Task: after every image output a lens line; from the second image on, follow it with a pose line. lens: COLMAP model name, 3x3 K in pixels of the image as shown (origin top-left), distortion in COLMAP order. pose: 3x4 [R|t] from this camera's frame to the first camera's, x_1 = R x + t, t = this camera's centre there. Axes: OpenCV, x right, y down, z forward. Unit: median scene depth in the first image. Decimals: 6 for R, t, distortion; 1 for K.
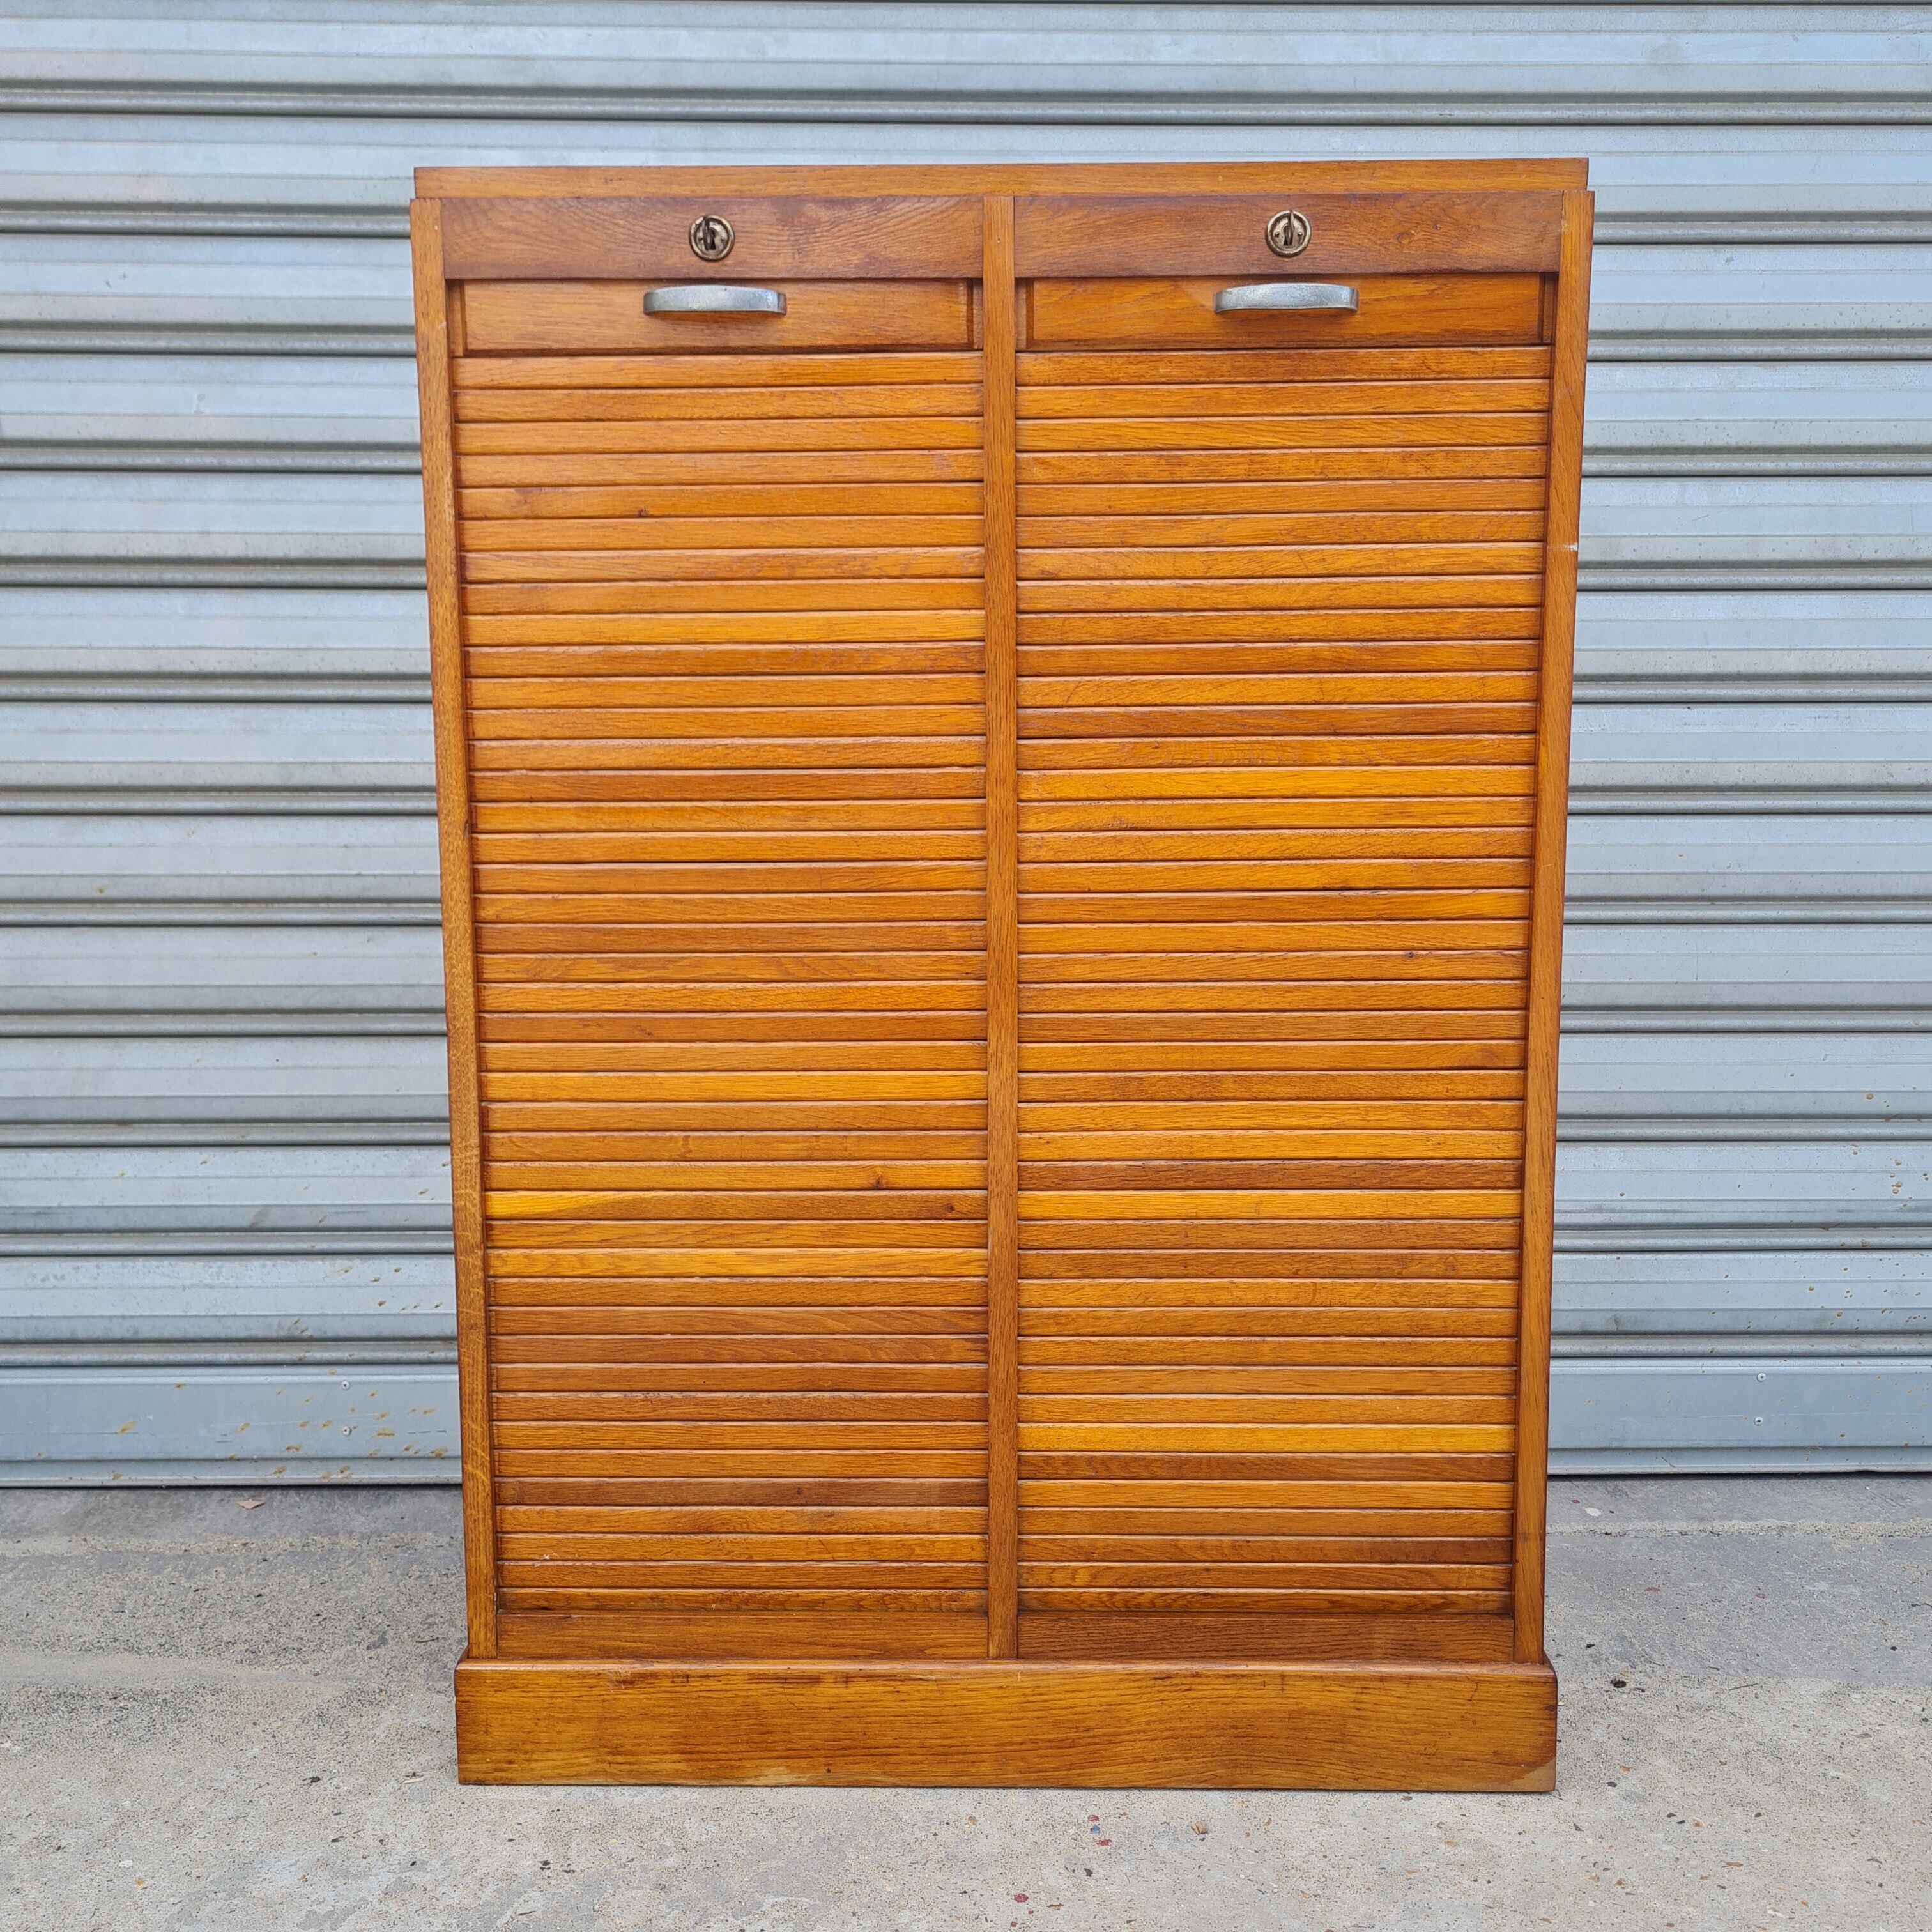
lens RADIAL K [[1964.2, 0, 976.0], [0, 1964.2, 970.3], [0, 0, 1]] dist [0.053290, -0.021602]
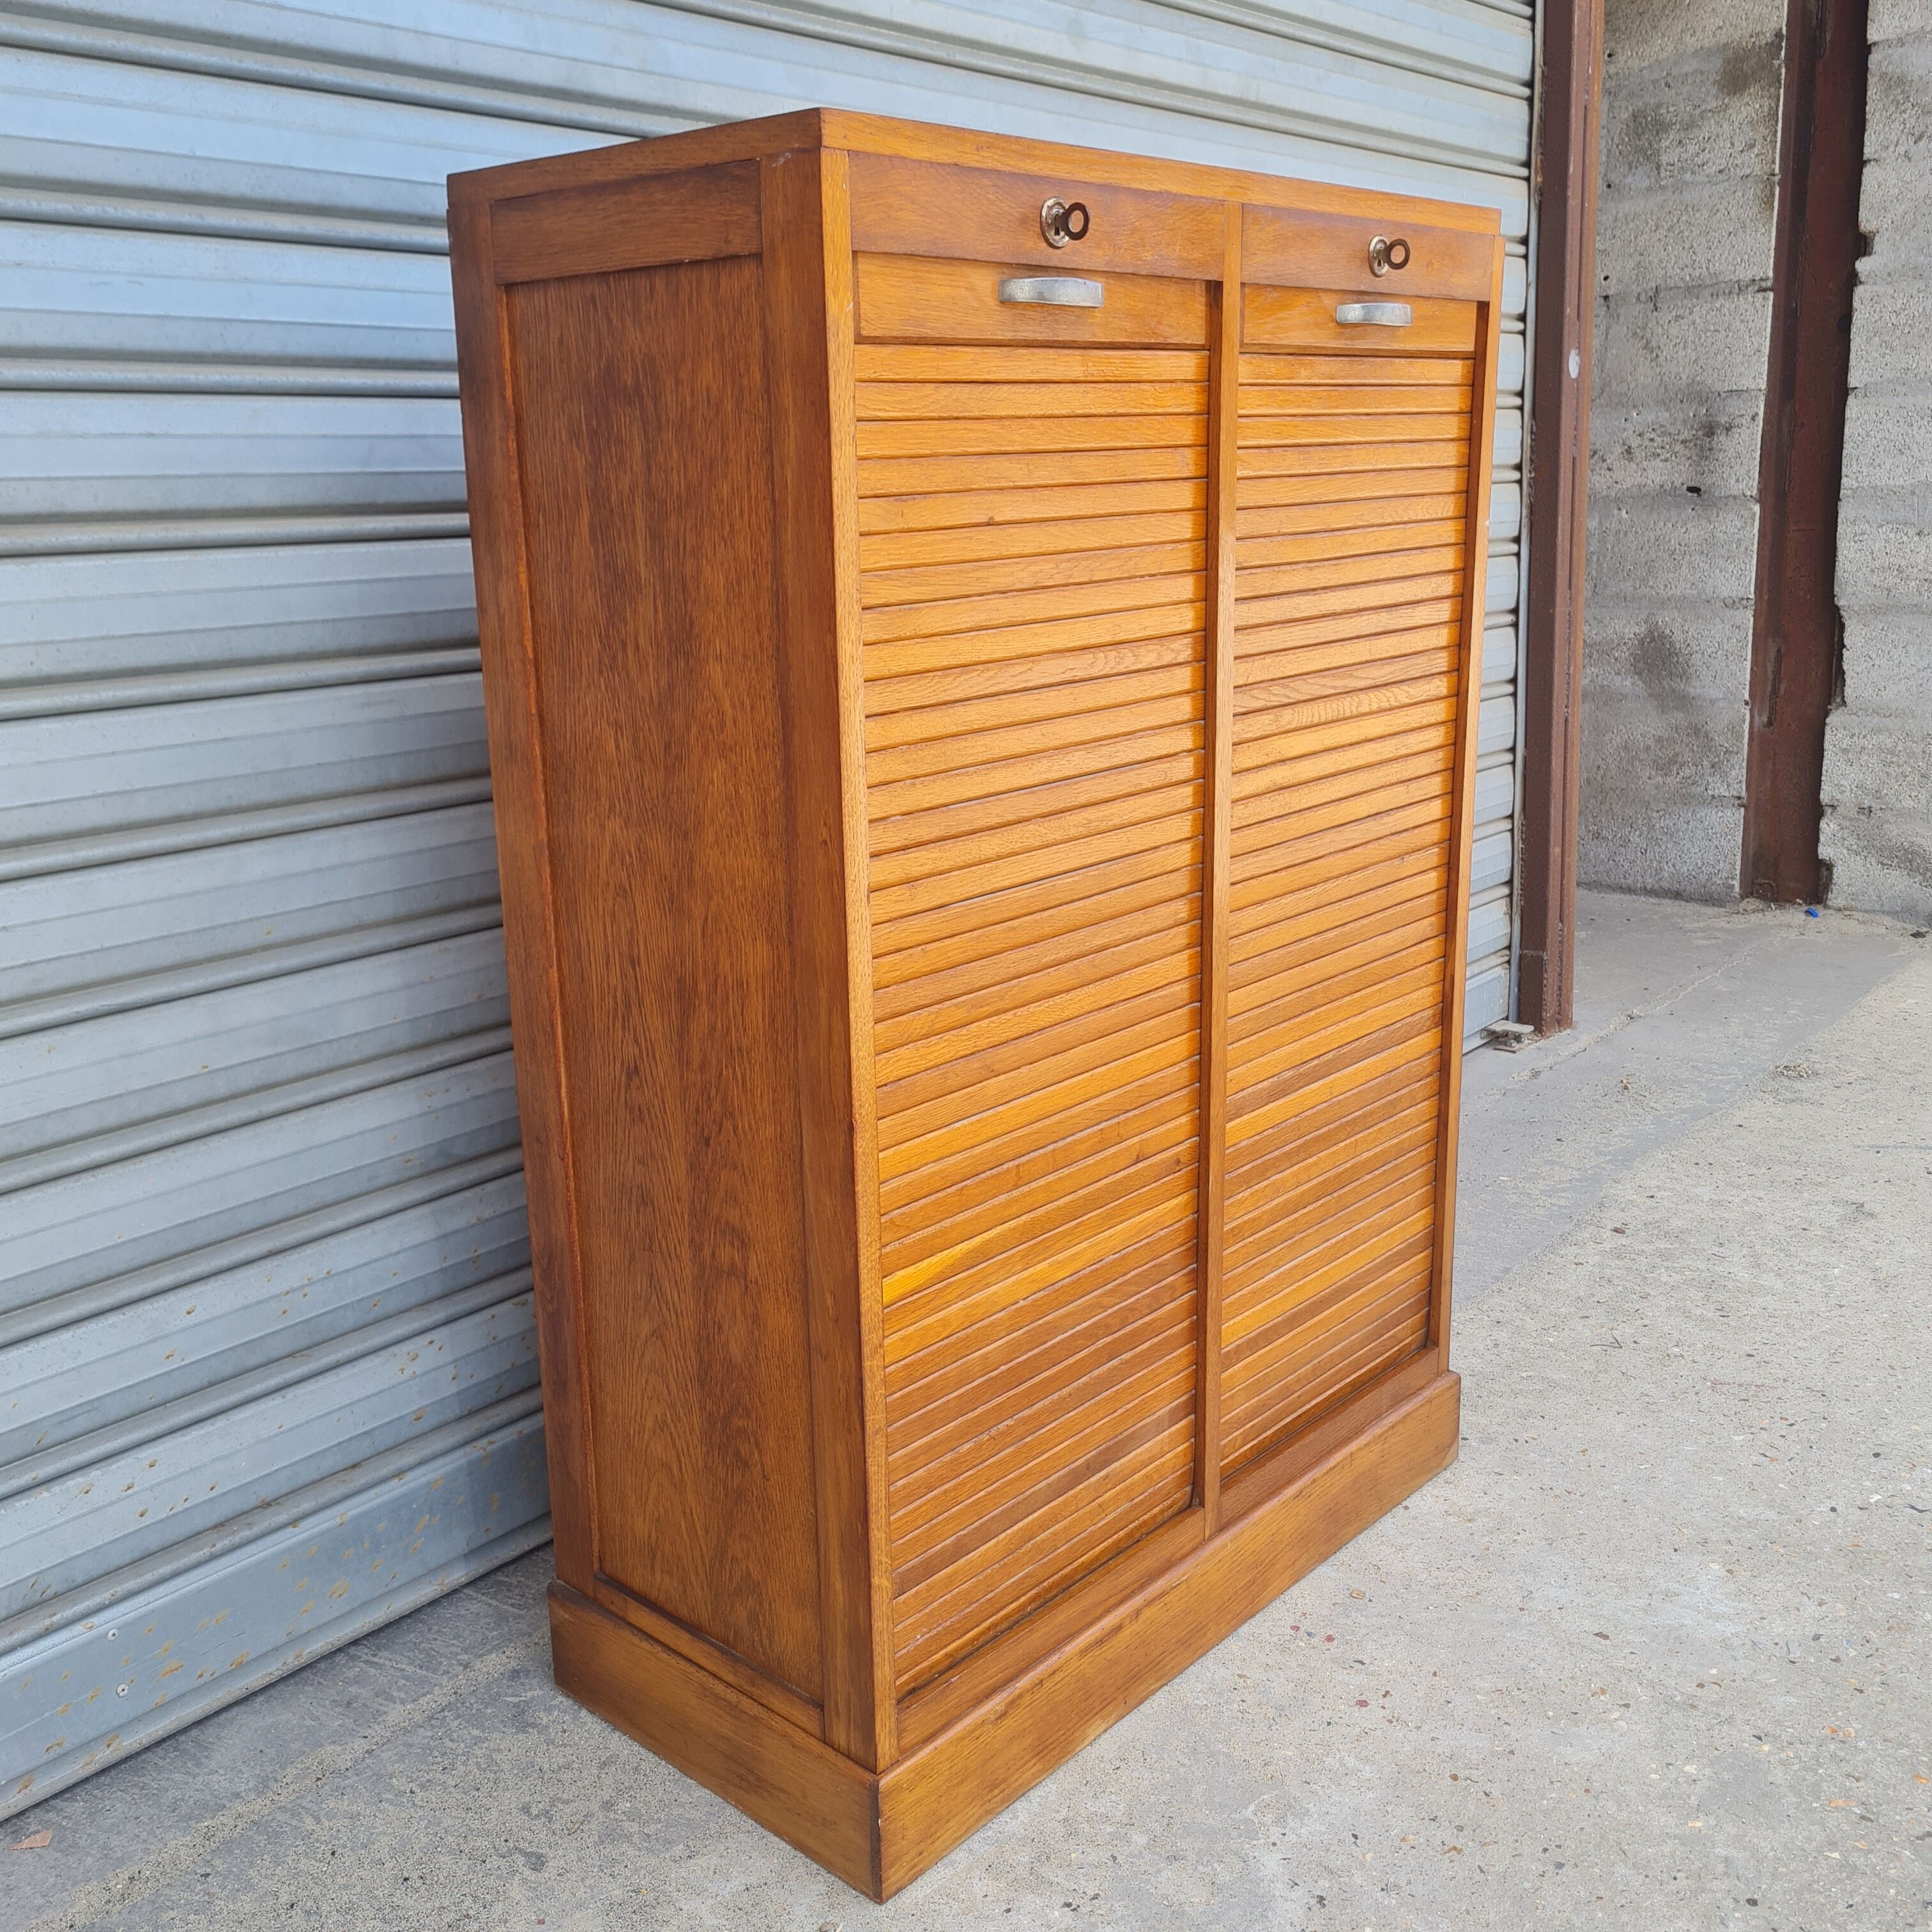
lens RADIAL K [[1964.2, 0, 976.0], [0, 1964.2, 970.3], [0, 0, 1]] dist [0.053290, -0.021602]
pose [[0.657396, -0.202480, 0.725832, -0.823680], [0.115871, 0.978930, 0.168139, -0.170118], [-0.744583, -0.026431, 0.667006, 0.363070]]
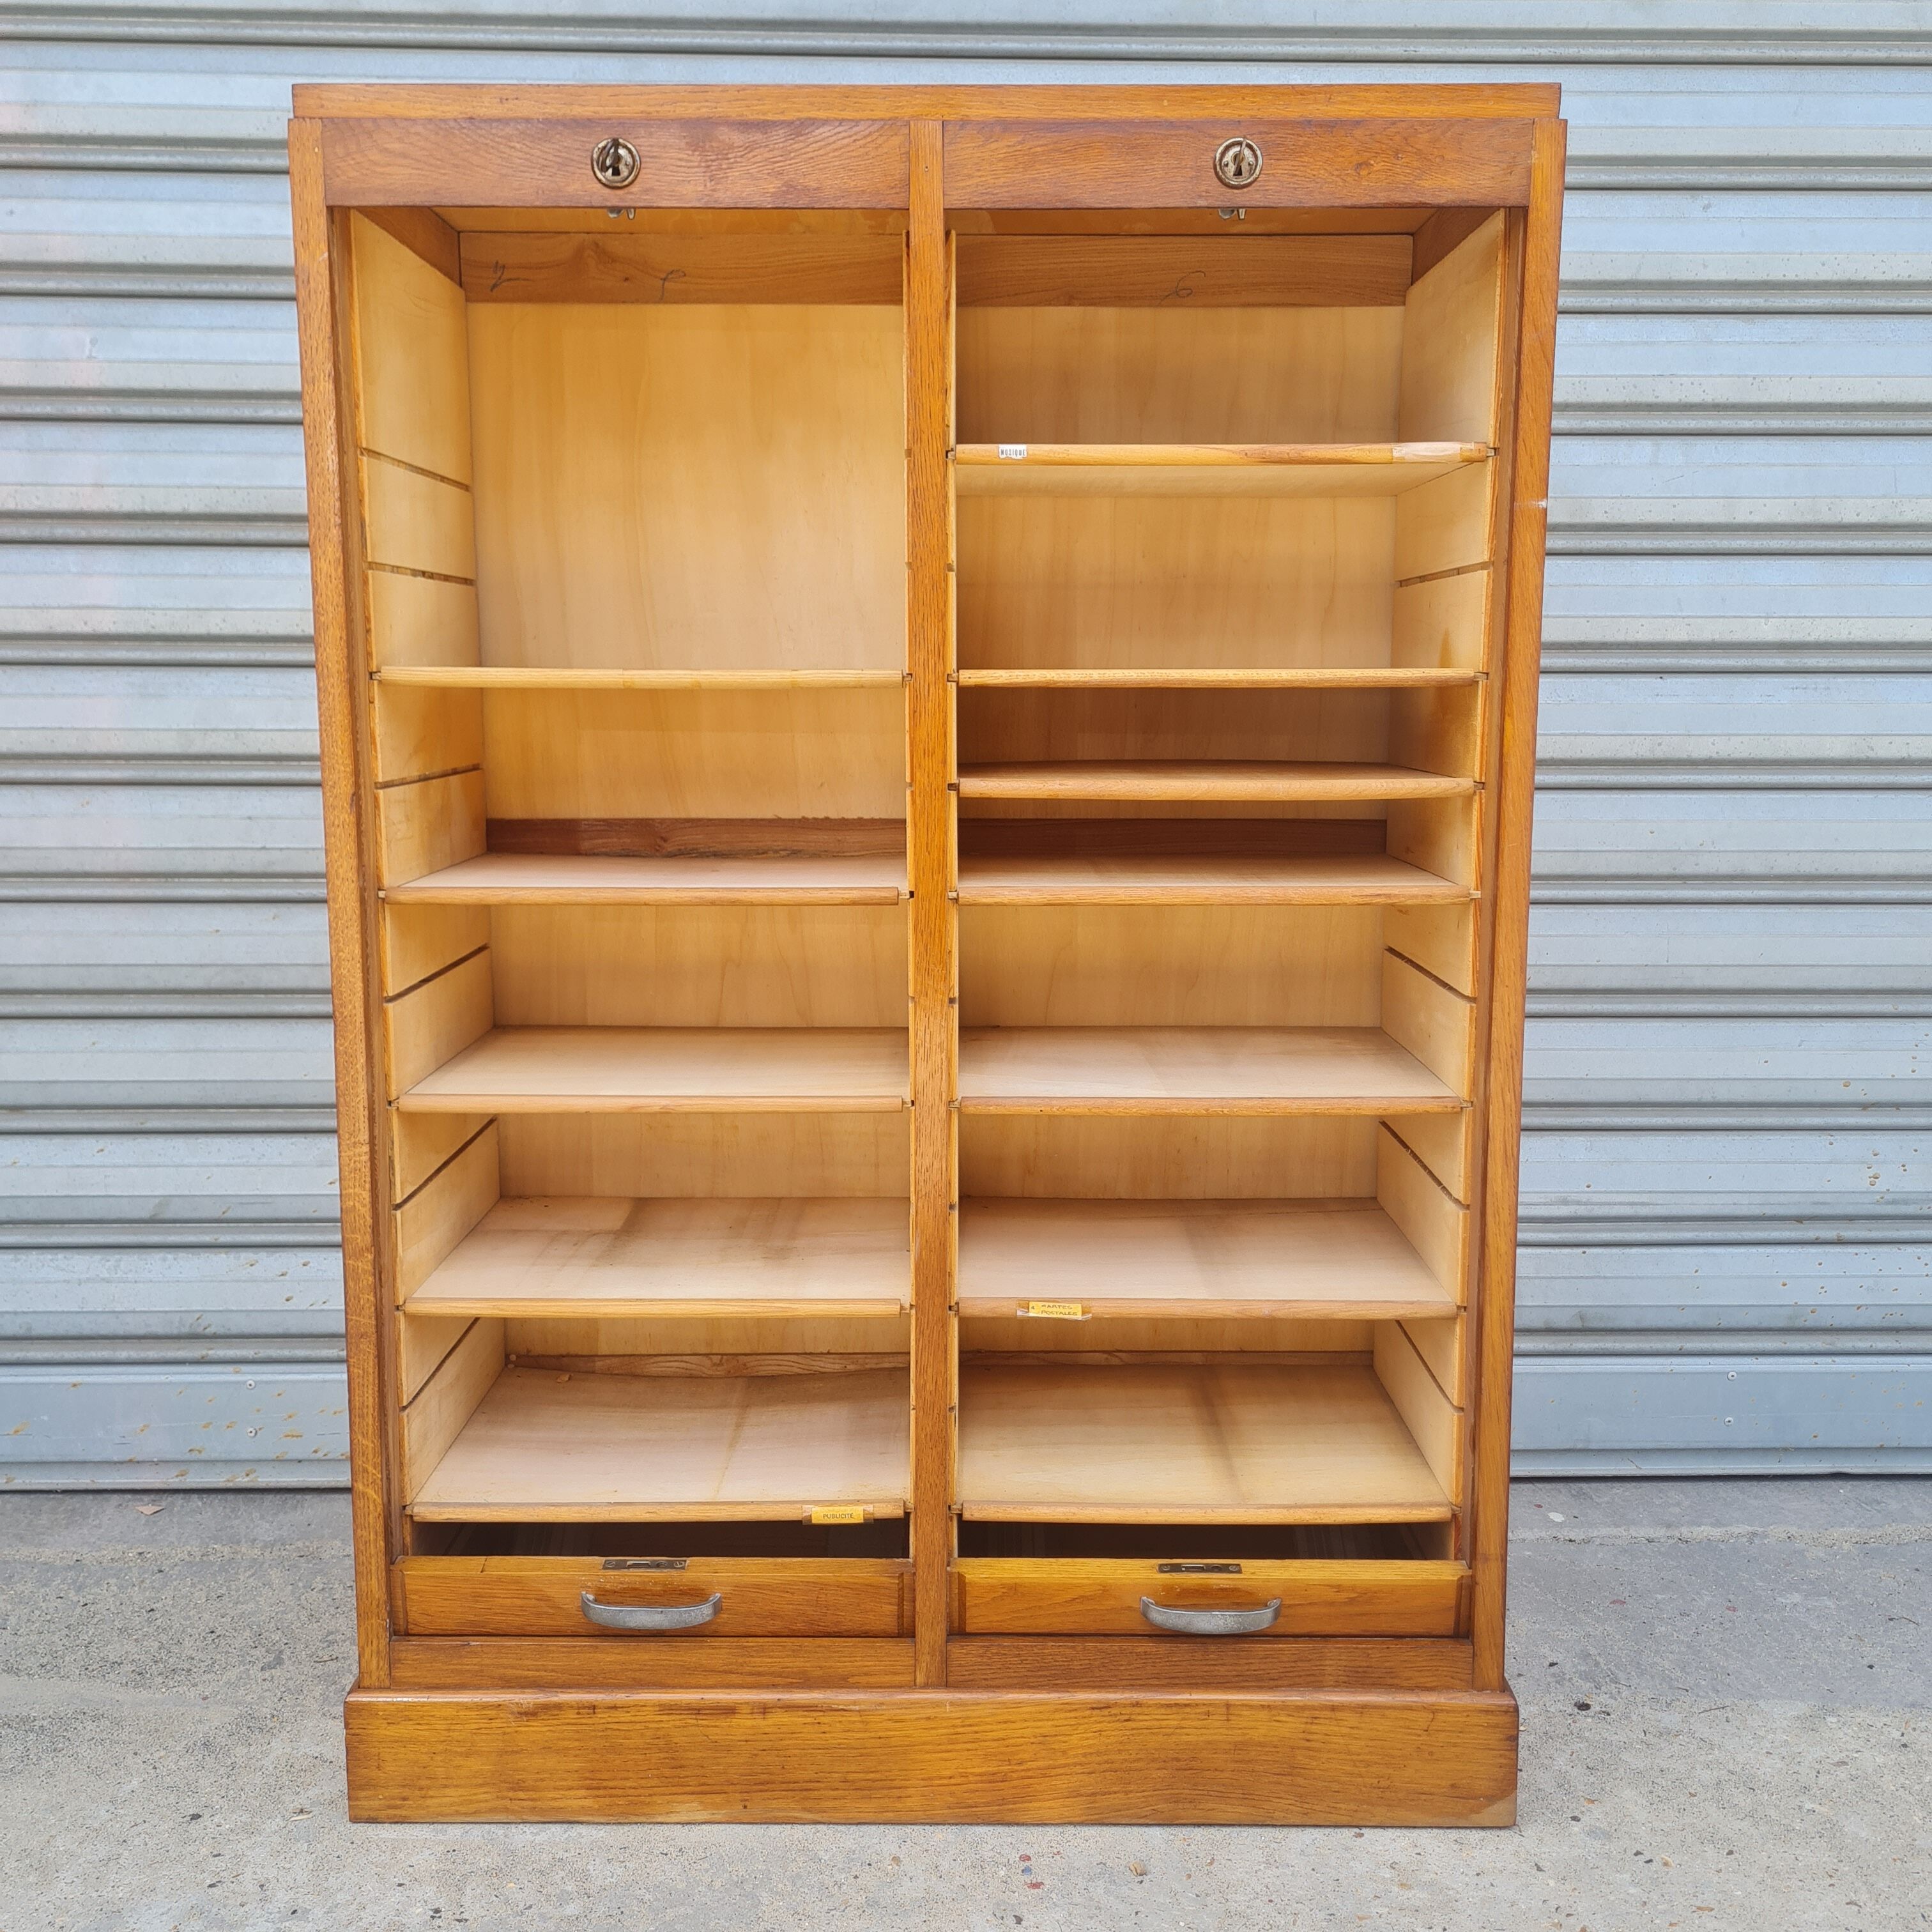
lens RADIAL K [[1966.8, 0, 959.2], [0, 1966.8, 958.7], [0, 0, 1]] dist [0.049142, -0.018630]
pose [[0.999957, 0.002694, 0.008920, 0.017812], [-0.002780, 0.999950, 0.009640, -0.007159], [-0.008894, -0.009664, 0.999914, 0.062278]]
